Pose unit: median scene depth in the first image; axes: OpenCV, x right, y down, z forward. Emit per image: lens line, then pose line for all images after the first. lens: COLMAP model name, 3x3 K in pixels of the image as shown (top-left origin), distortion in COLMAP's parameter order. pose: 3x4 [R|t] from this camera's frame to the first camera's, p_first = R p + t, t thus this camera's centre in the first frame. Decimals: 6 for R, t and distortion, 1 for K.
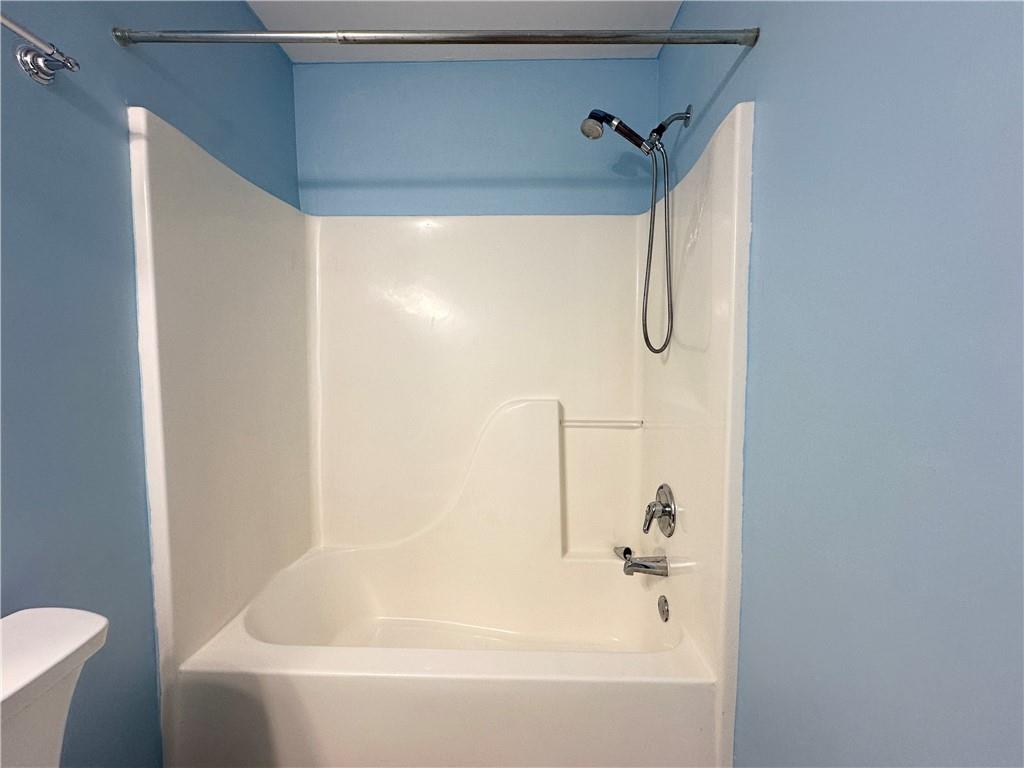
lens RADIAL K [[406.6, 0, 510.5], [0, 406.6, 383.0], [0, 0, 1]] dist [-0.002559, 0.001648]
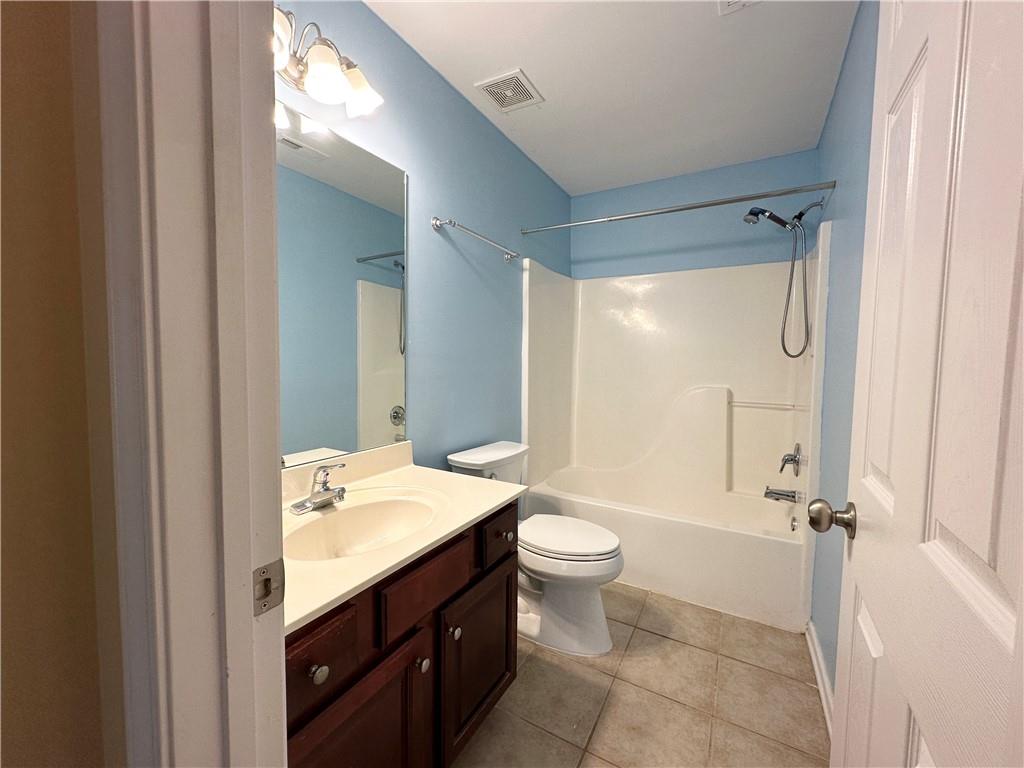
lens RADIAL K [[406.6, 0, 509.2], [0, 406.6, 384.2], [0, 0, 1]] dist [-0.002559, 0.001648]
pose [[0.874071, 0.037691, -0.484334, 0.164884], [-0.038700, 0.999219, 0.007917, 0.057405], [0.484254, 0.011824, 0.874848, -0.875365]]
